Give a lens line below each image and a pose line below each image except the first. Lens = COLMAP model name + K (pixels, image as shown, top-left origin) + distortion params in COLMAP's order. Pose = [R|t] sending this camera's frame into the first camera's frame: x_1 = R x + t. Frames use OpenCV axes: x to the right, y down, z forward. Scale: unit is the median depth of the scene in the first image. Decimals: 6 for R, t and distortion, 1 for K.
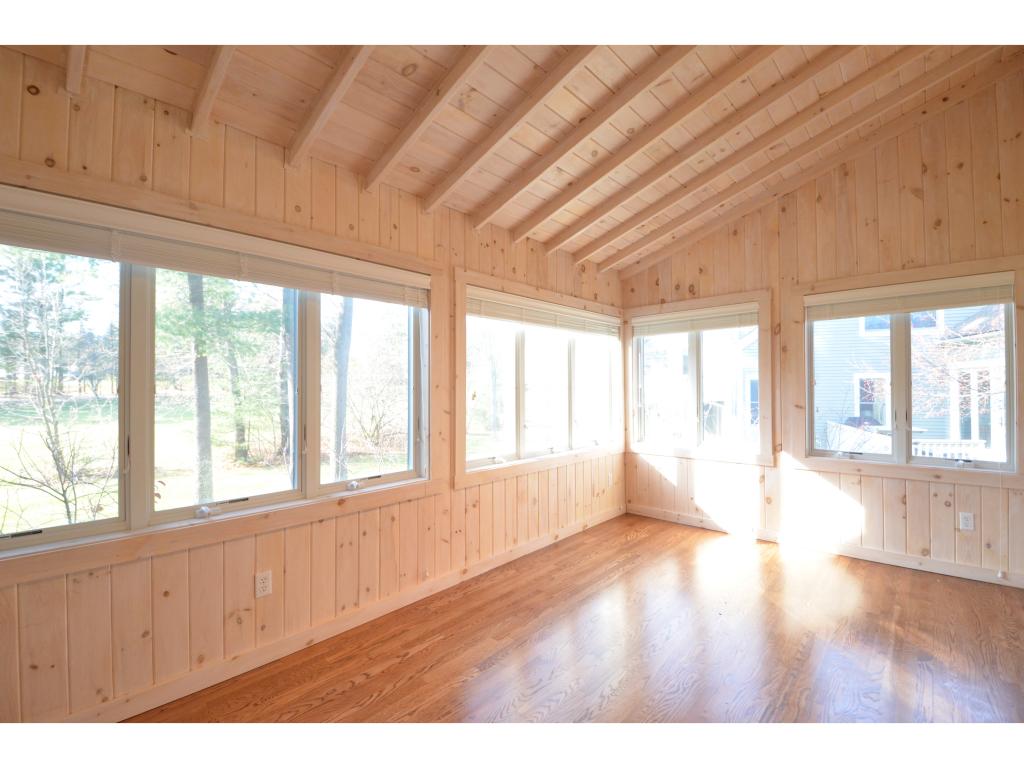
lens RADIAL K [[447.8, 0, 514.5], [0, 447.8, 382.4], [0, 0, 1]] dist [0.013913, -0.021539]
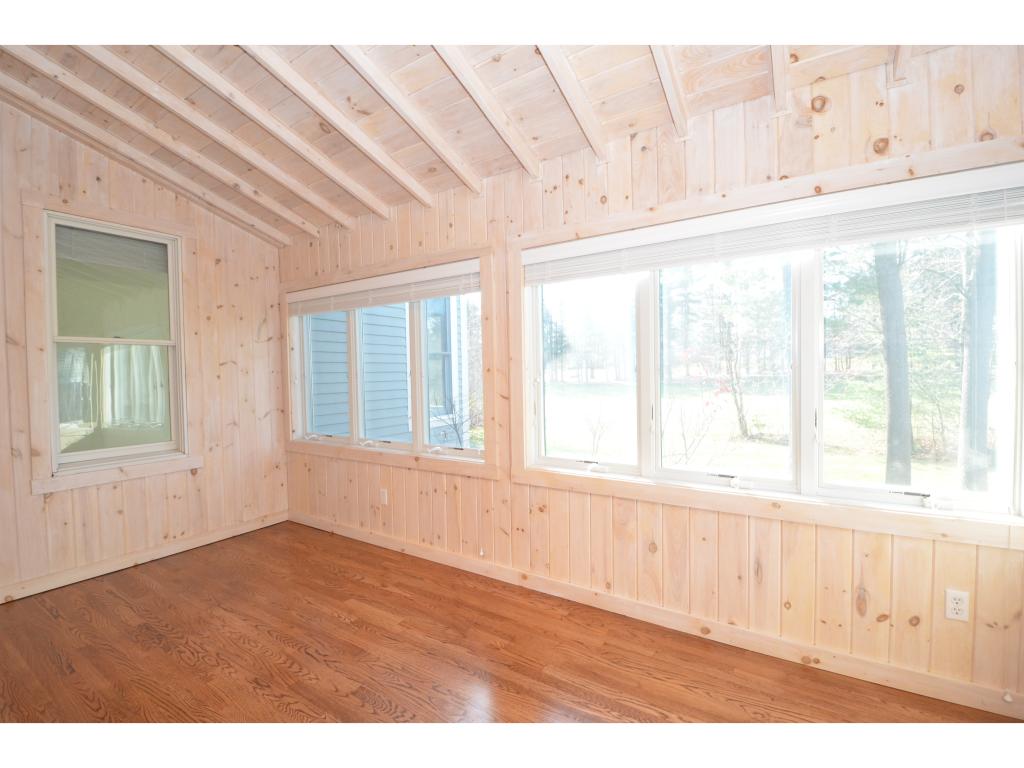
lens RADIAL K [[447.8, 0, 514.5], [0, 447.8, 382.4], [0, 0, 1]] dist [0.013913, -0.021539]
pose [[0.180736, 0.027148, -0.983157, 0.764611], [0.026960, 0.999107, 0.032544, 0.005548], [0.983162, -0.032388, 0.179842, 0.846749]]
